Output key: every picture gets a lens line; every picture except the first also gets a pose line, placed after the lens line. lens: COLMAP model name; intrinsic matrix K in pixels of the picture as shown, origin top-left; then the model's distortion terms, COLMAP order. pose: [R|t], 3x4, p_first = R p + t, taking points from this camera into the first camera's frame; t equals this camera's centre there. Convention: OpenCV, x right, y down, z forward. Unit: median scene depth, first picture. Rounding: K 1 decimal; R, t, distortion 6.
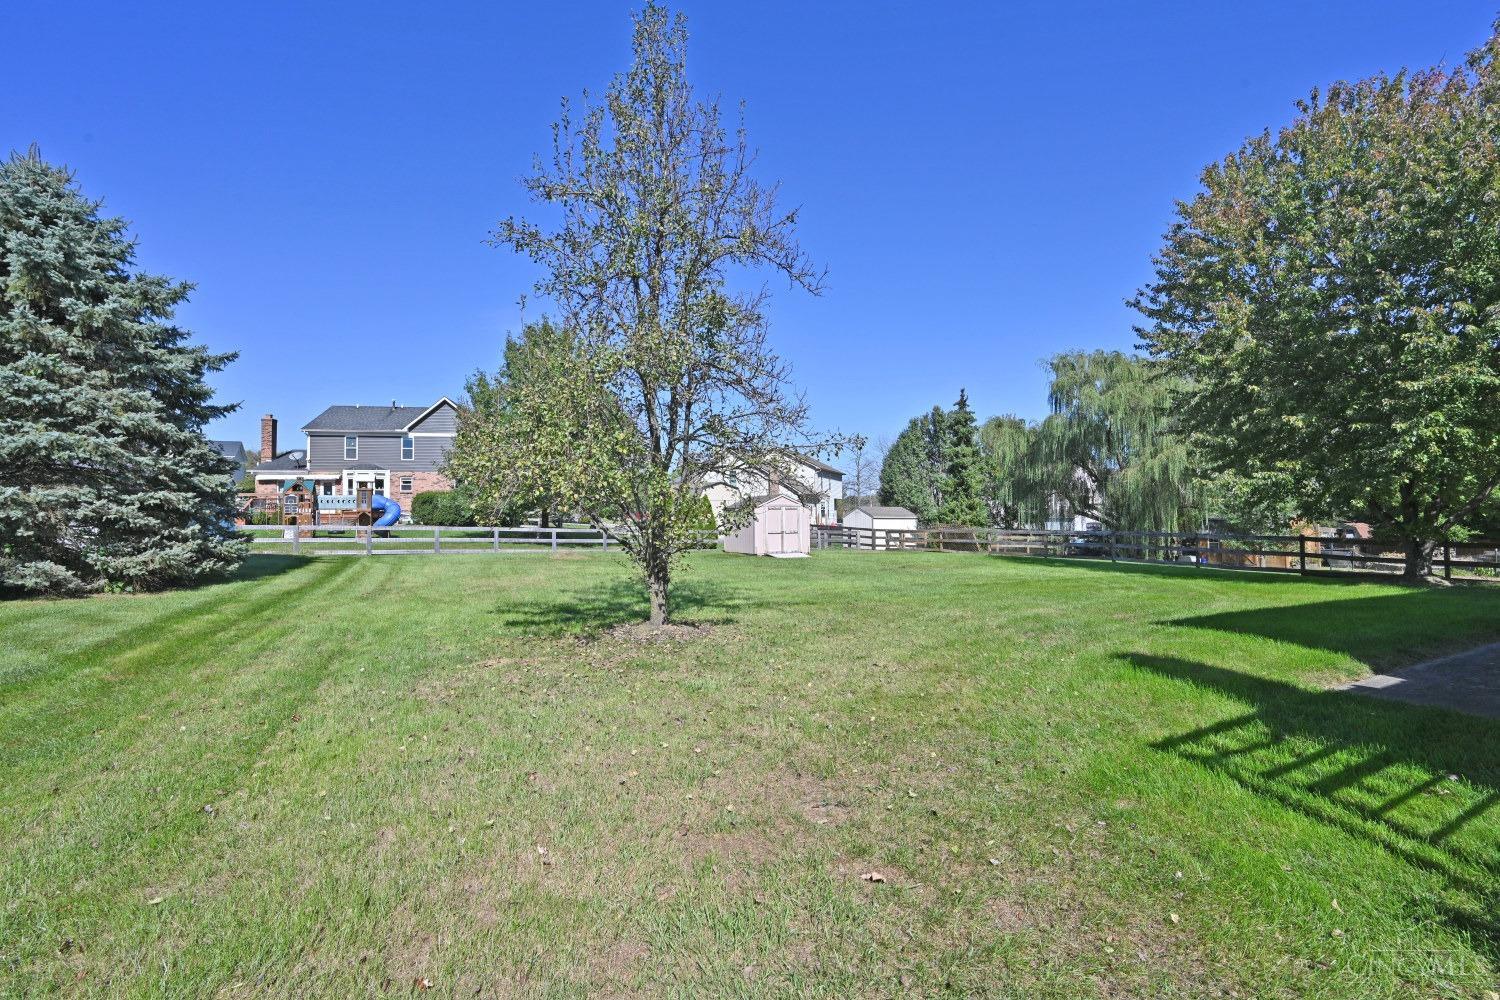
lens RADIAL K [[682.0, 0, 748.4], [0, 682.0, 502.0], [0, 0, 1]] dist [-0.005465, -0.000481]
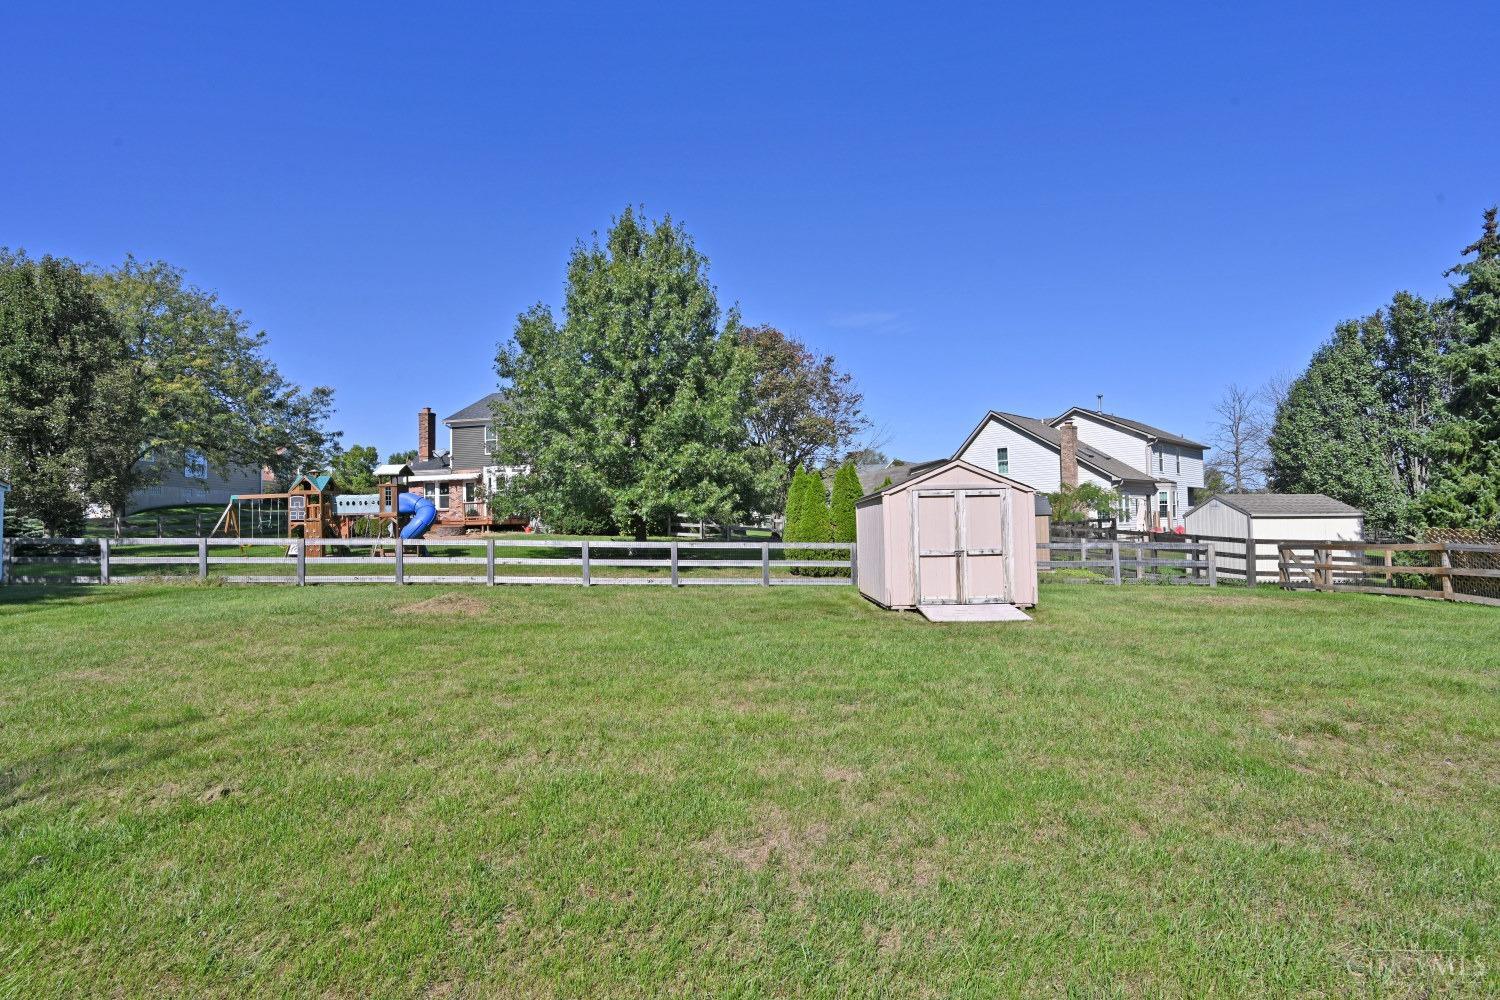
lens RADIAL K [[758.3, 0, 755.1], [0, 758.3, 495.1], [0, 0, 1]] dist [0.026660, 0.000160]
pose [[0.913731, -0.025671, -0.405507, 0.071034], [0.020688, 0.999647, -0.016667, 0.008284], [0.405792, 0.006840, 0.913940, 0.300793]]
